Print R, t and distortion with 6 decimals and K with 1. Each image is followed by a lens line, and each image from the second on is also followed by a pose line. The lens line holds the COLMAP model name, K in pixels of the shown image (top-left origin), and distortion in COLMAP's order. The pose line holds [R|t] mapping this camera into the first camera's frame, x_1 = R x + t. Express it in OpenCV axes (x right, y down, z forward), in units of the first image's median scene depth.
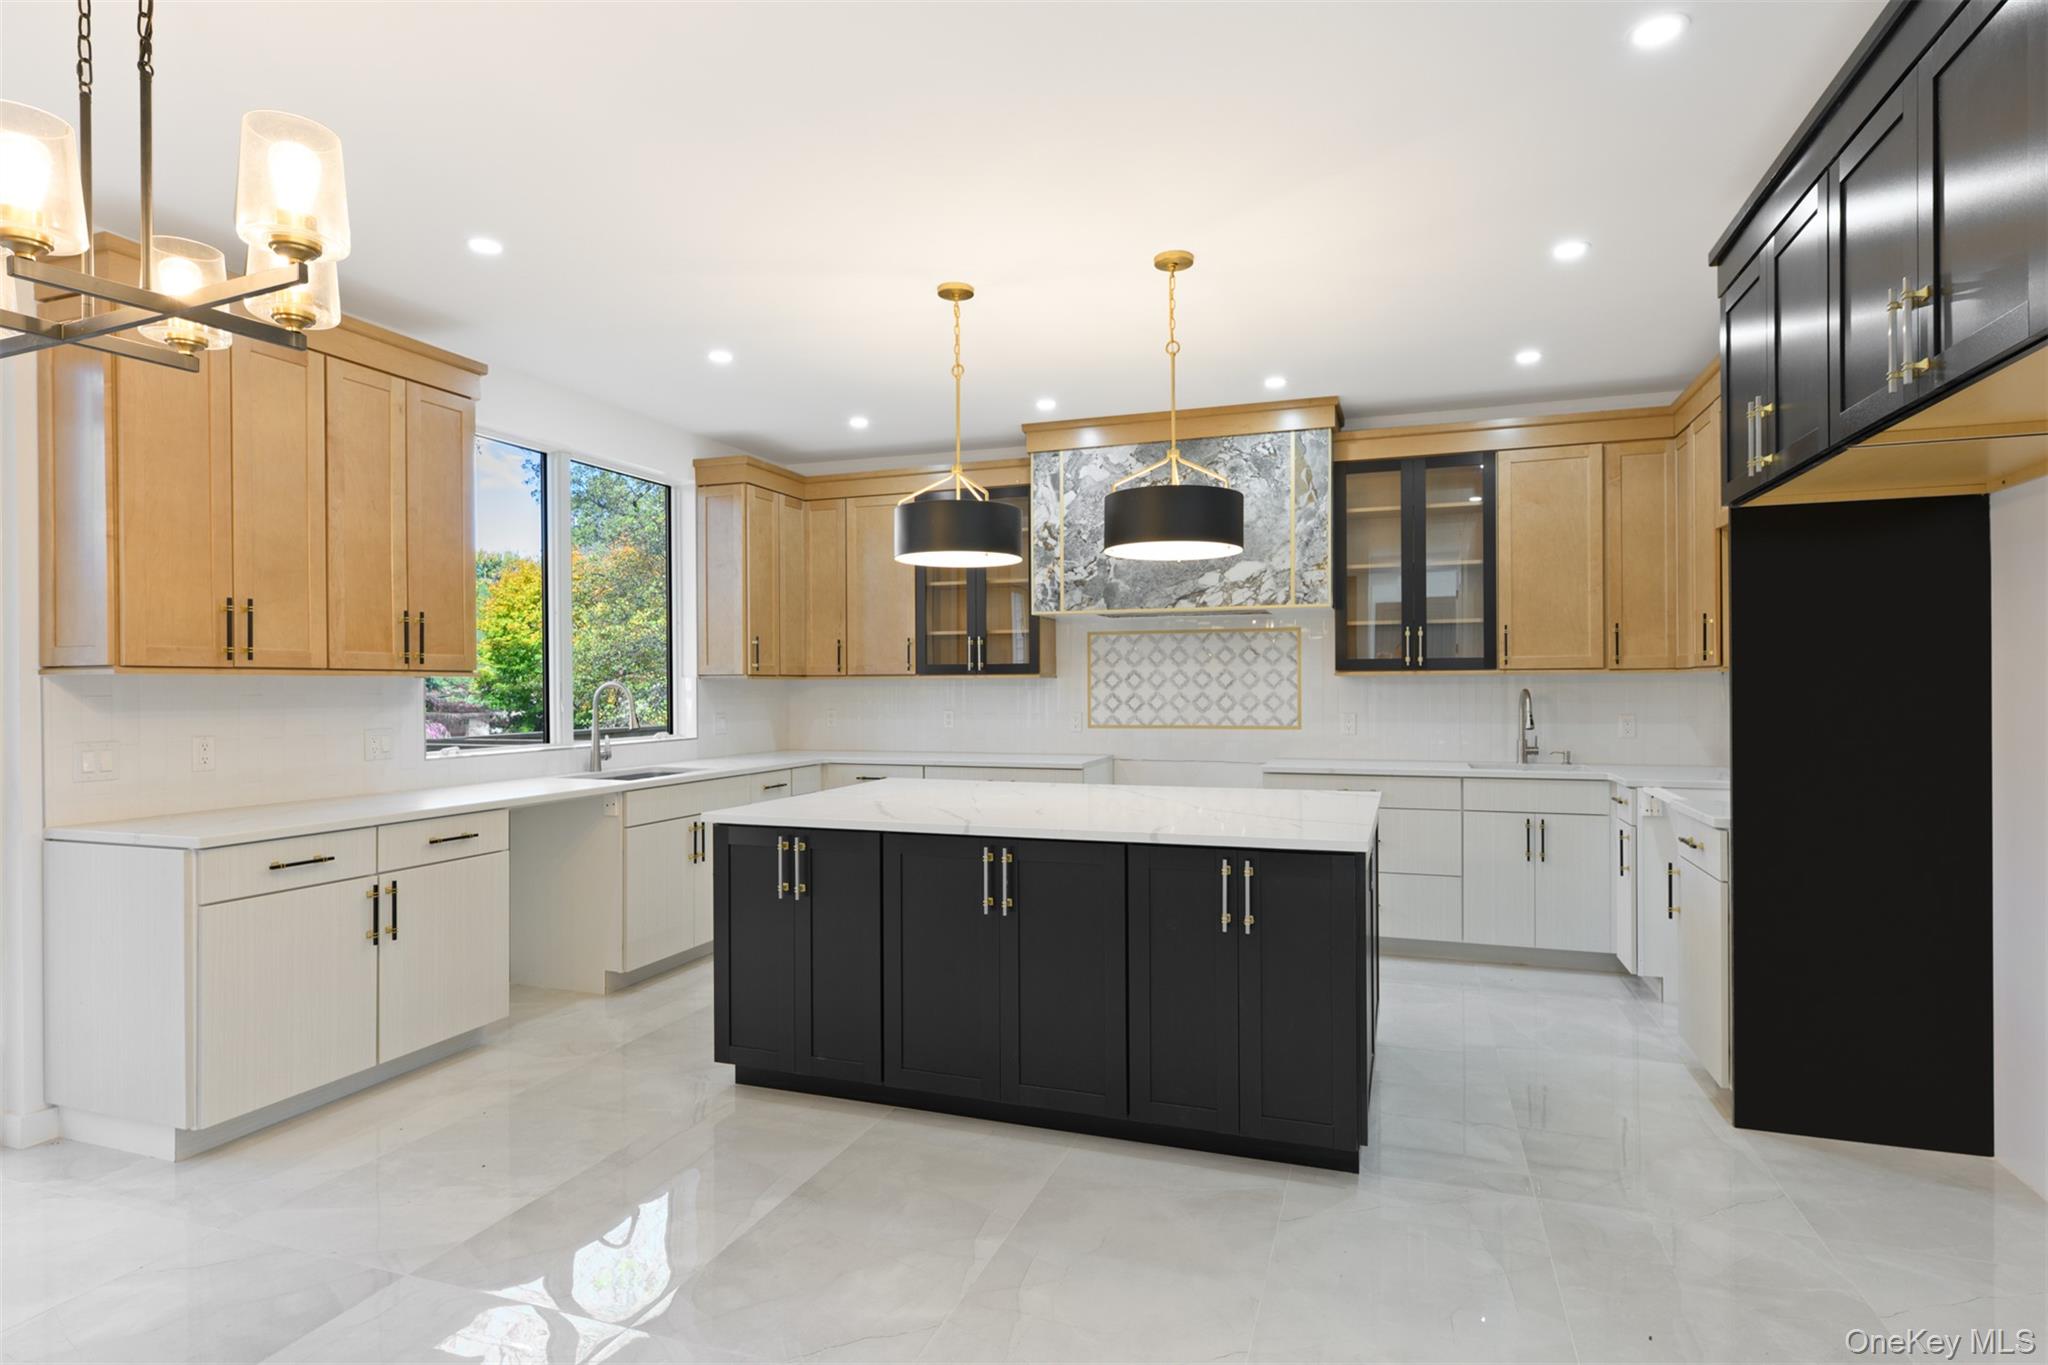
lens RADIAL K [[1071.7, 0, 1026.3], [0, 1071.7, 683.2], [0, 0, 1]] dist [0.004955, -0.000634]
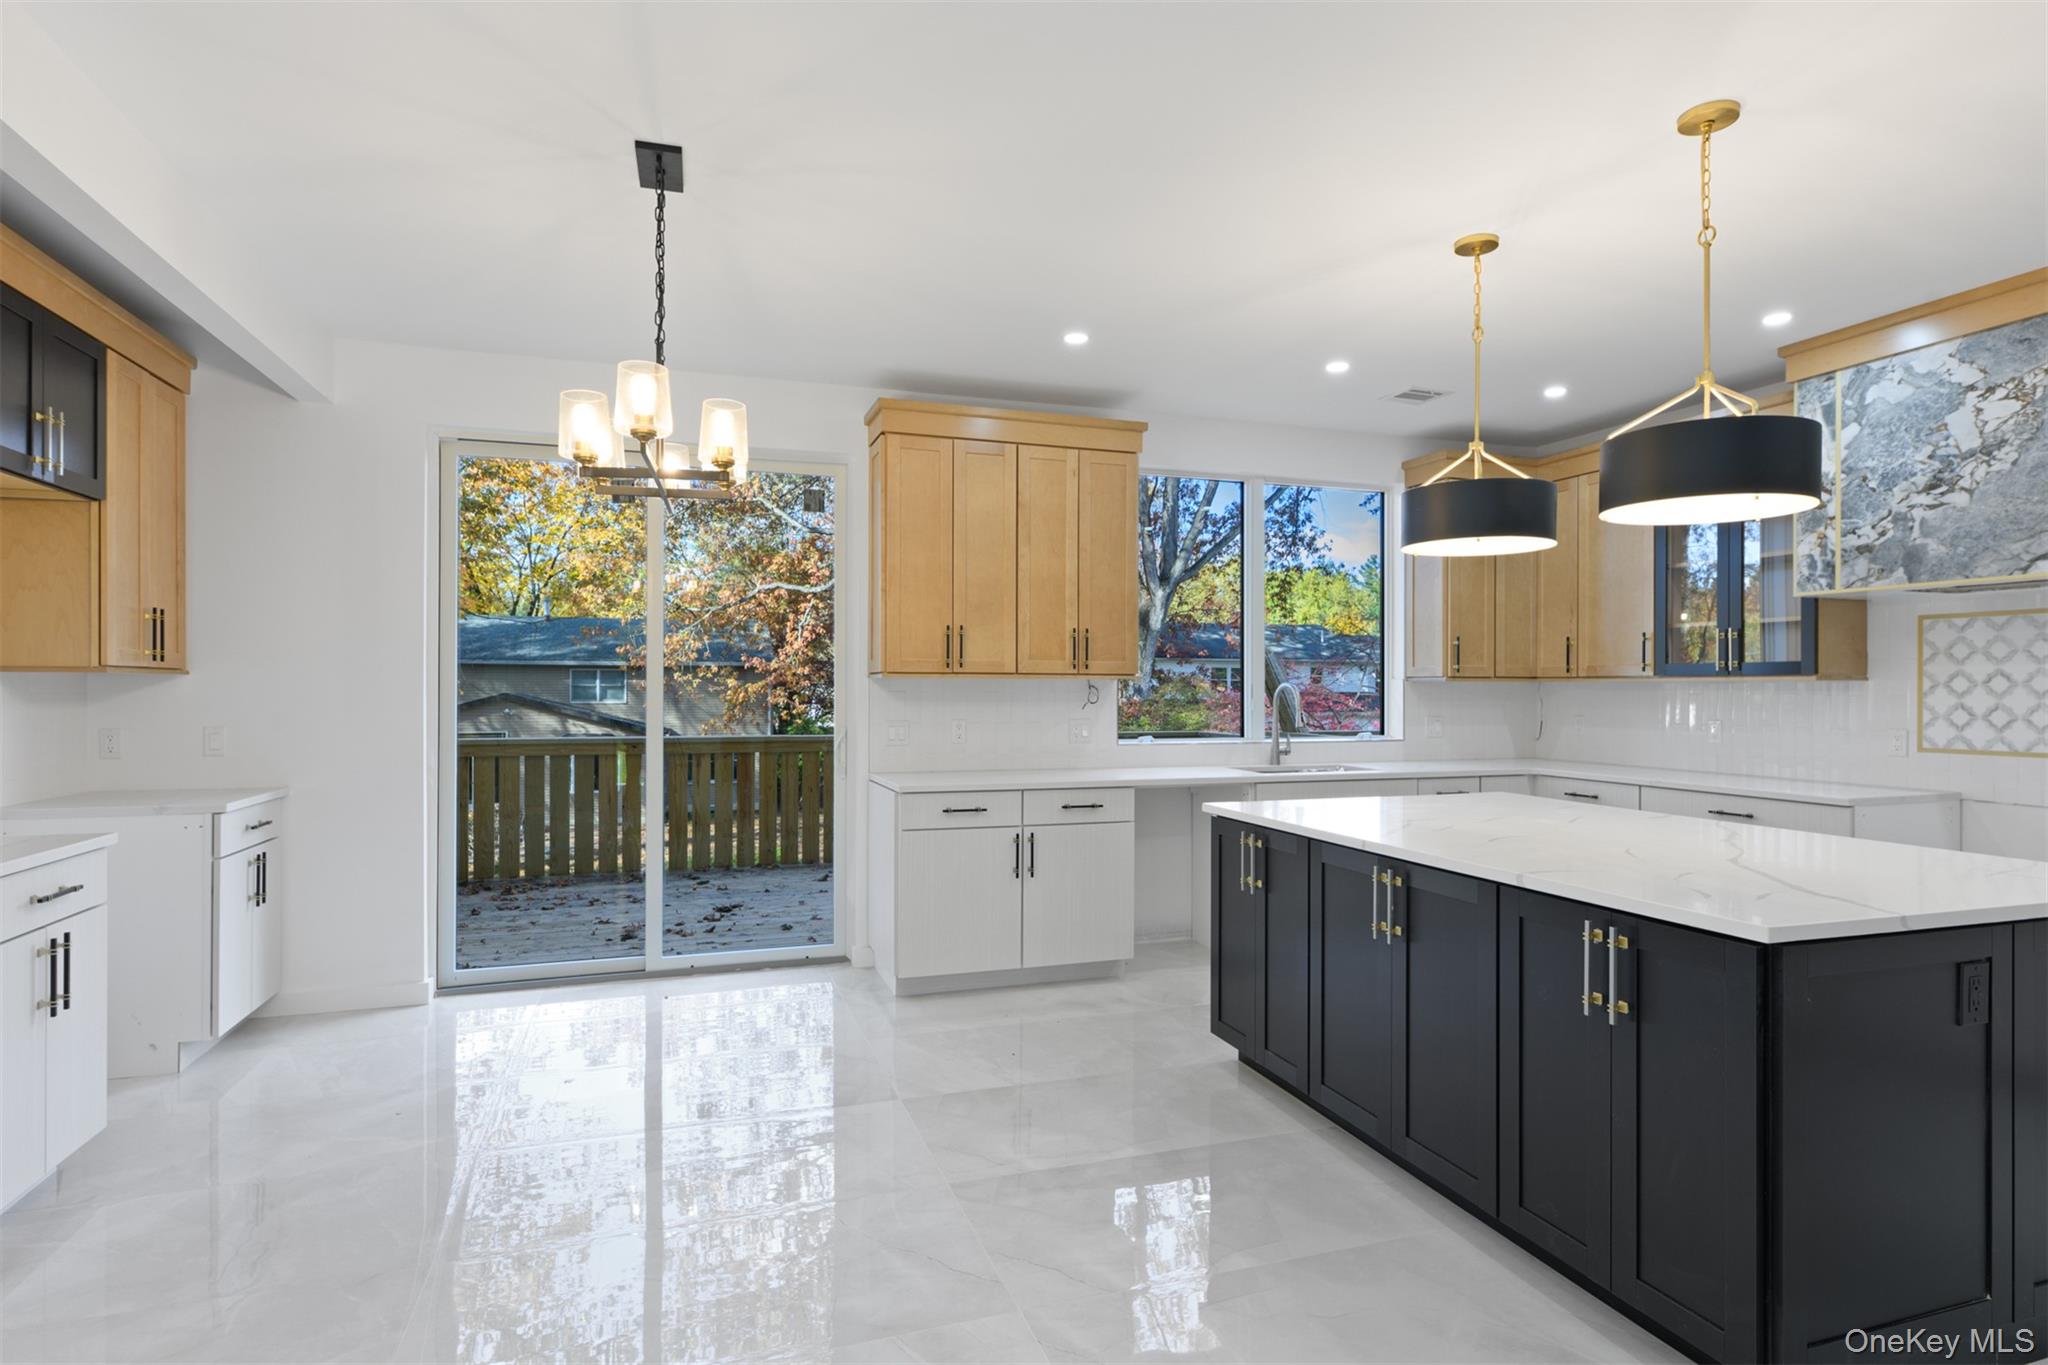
lens RADIAL K [[1071.7, 0, 1022.0], [0, 1071.7, 682.6], [0, 0, 1]] dist [0.004955, -0.000634]
pose [[0.610384, 0.003303, -0.792099, 0.276871], [-0.004005, 0.999991, 0.001083, -0.002108], [0.792096, 0.002511, 0.610392, 0.109617]]
